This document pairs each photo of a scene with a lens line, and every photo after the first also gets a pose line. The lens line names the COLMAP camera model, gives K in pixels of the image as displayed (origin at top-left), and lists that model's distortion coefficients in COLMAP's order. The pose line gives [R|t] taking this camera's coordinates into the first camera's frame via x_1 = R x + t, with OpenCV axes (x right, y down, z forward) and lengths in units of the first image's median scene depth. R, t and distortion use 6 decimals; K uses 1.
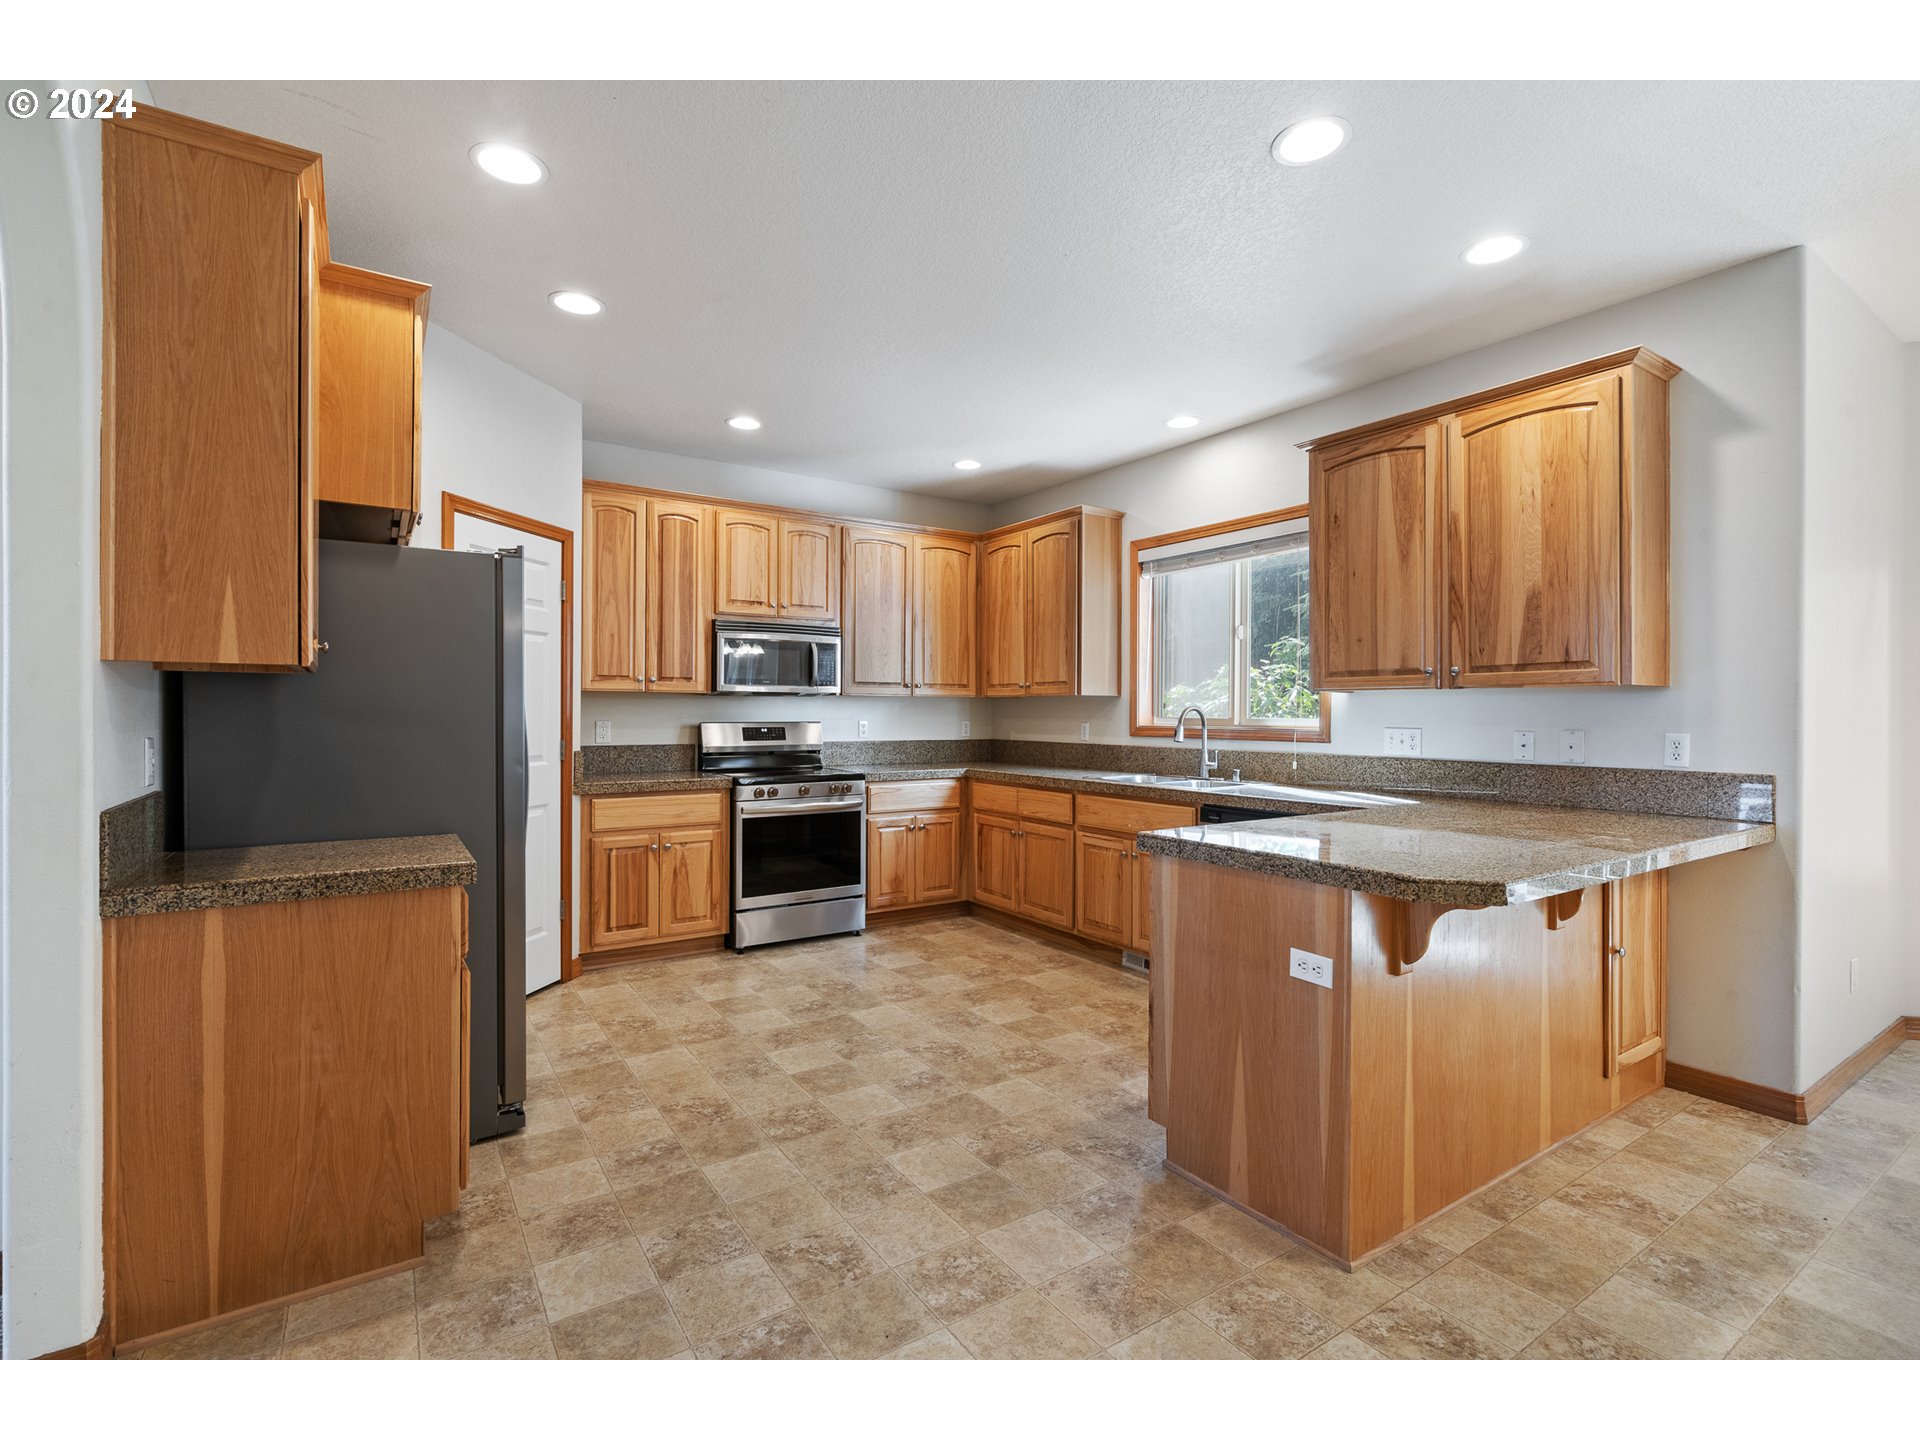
lens RADIAL K [[869.0, 0, 959.6], [0, 869.0, 719.1], [0, 0, 1]] dist [-0.005138, 0.003878]
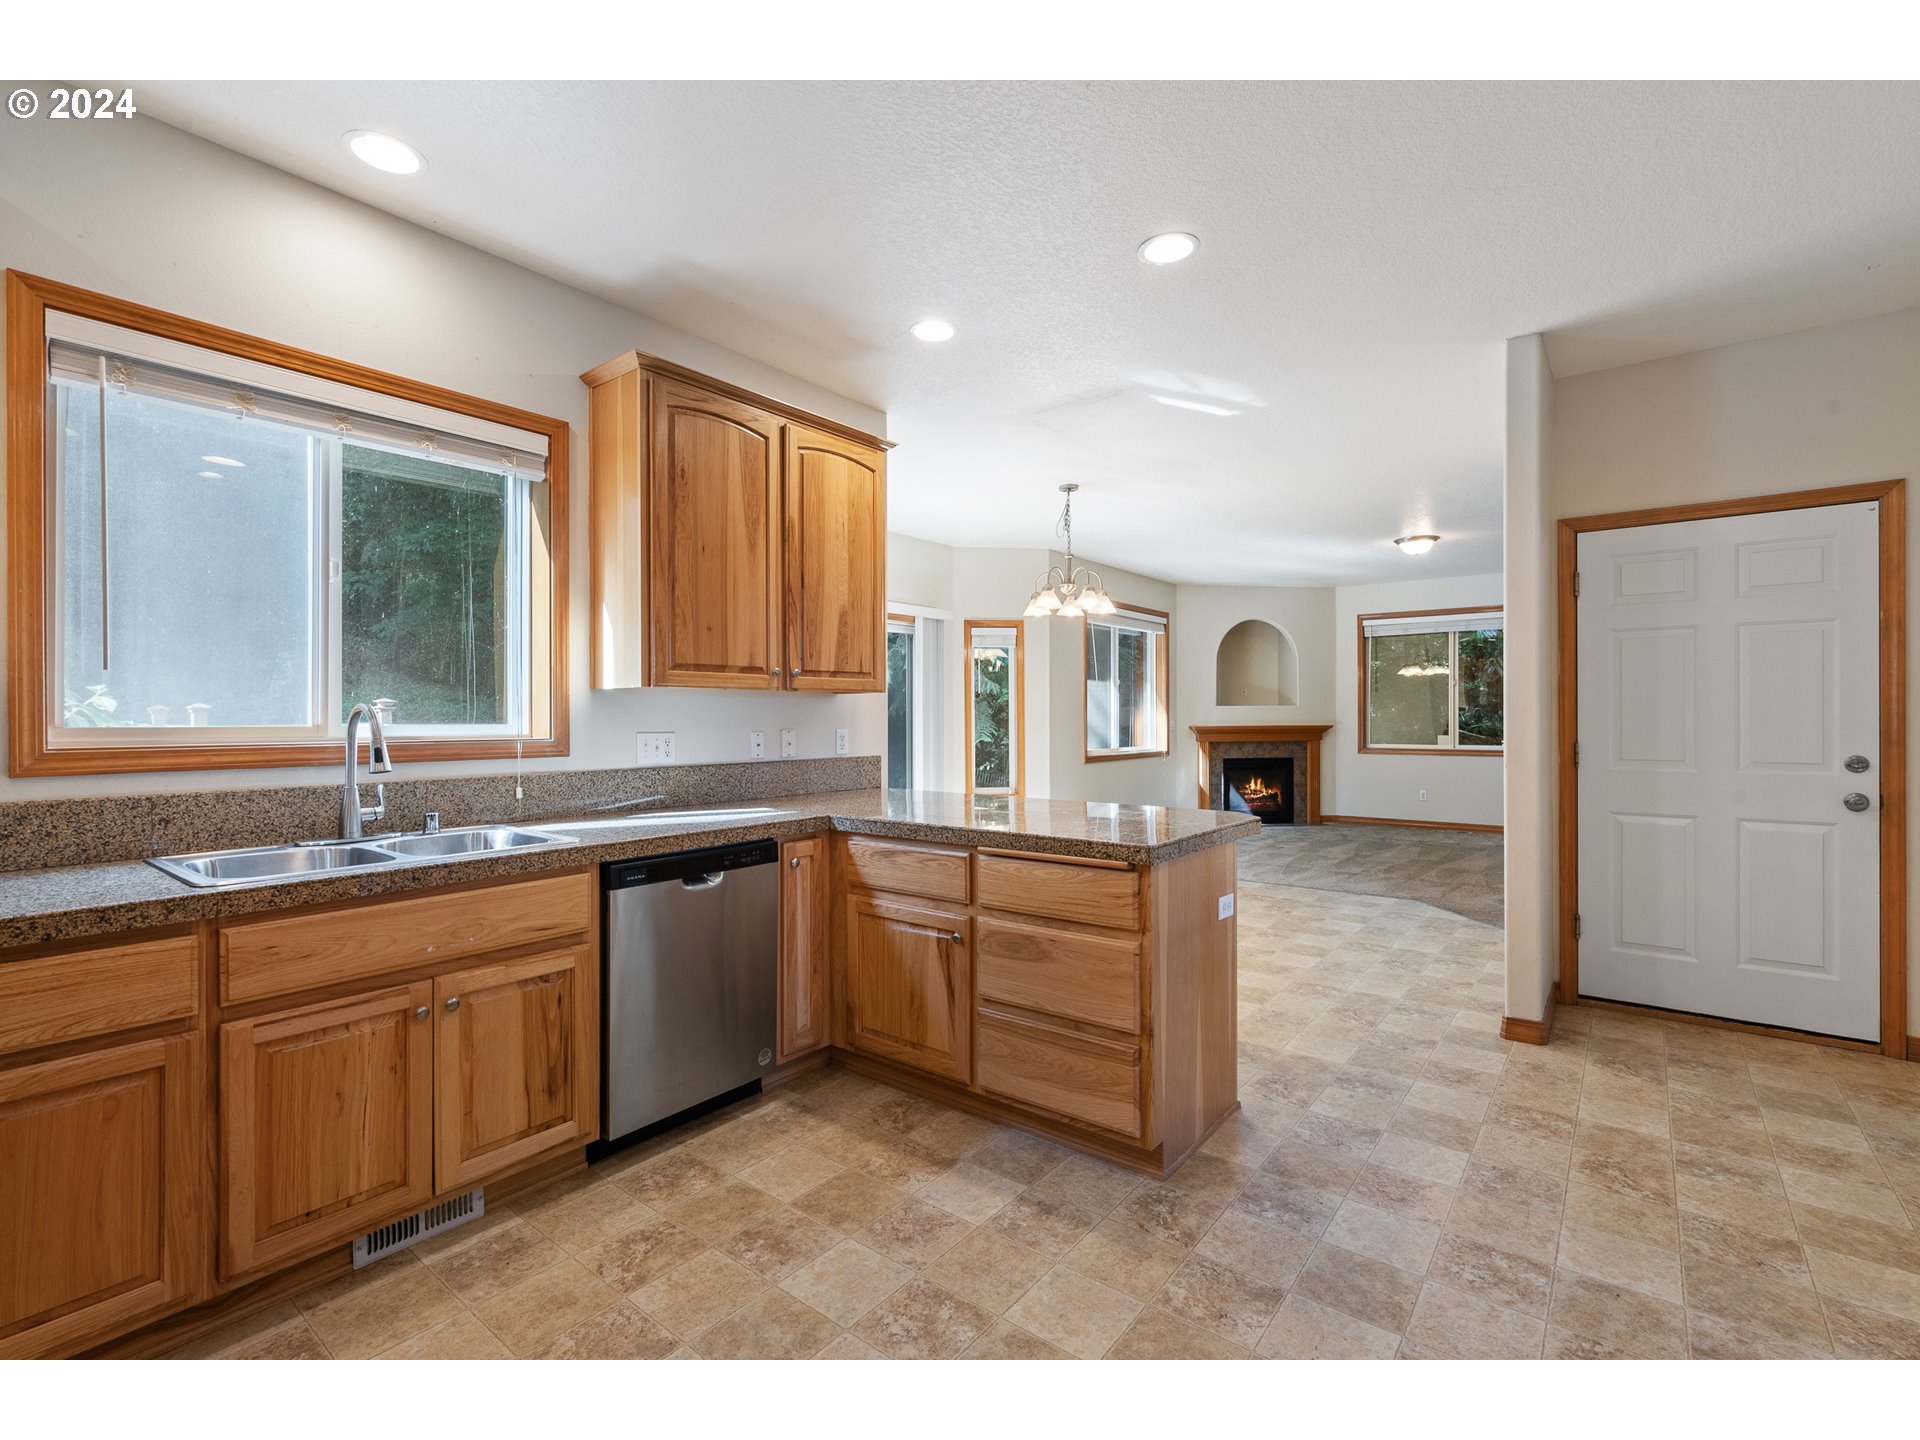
lens RADIAL K [[869.0, 0, 946.6], [0, 869.0, 718.6], [0, 0, 1]] dist [-0.005138, 0.003878]
pose [[-0.302506, -0.005118, 0.953134, -0.327957], [0.009902, 0.999915, 0.008513, -0.006400], [-0.953096, 0.012013, -0.302430, 0.813970]]
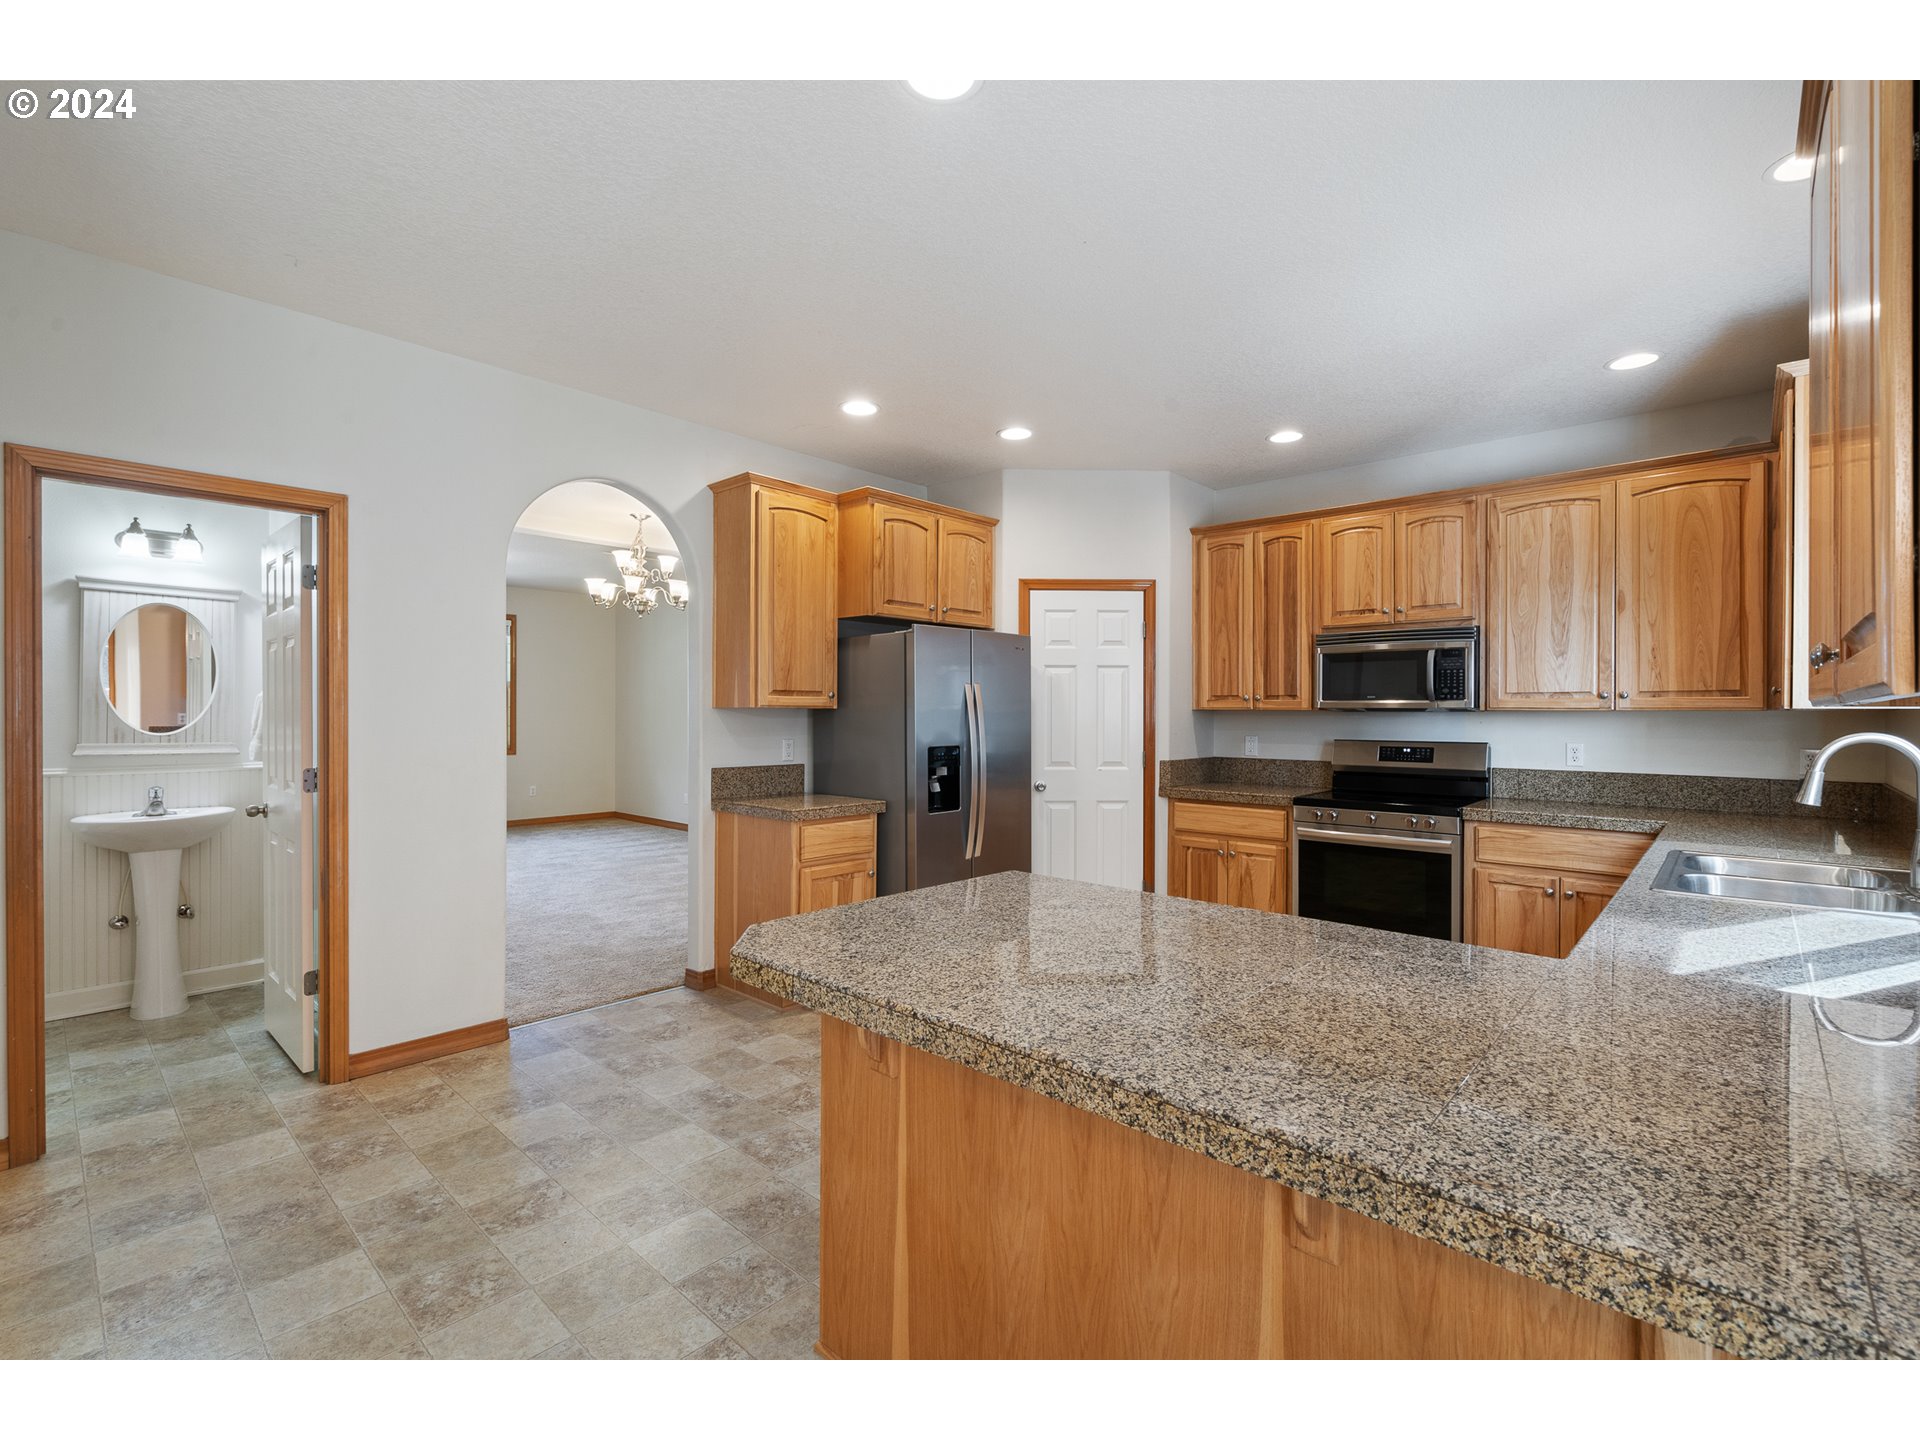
lens RADIAL K [[869.0, 0, 954.3], [0, 869.0, 716.4], [0, 0, 1]] dist [-0.005138, 0.003878]
pose [[0.235695, 0.001342, -0.971826, 0.604294], [-0.009236, 0.999957, -0.000859, -0.019065], [0.971783, 0.009178, 0.235697, 0.393186]]
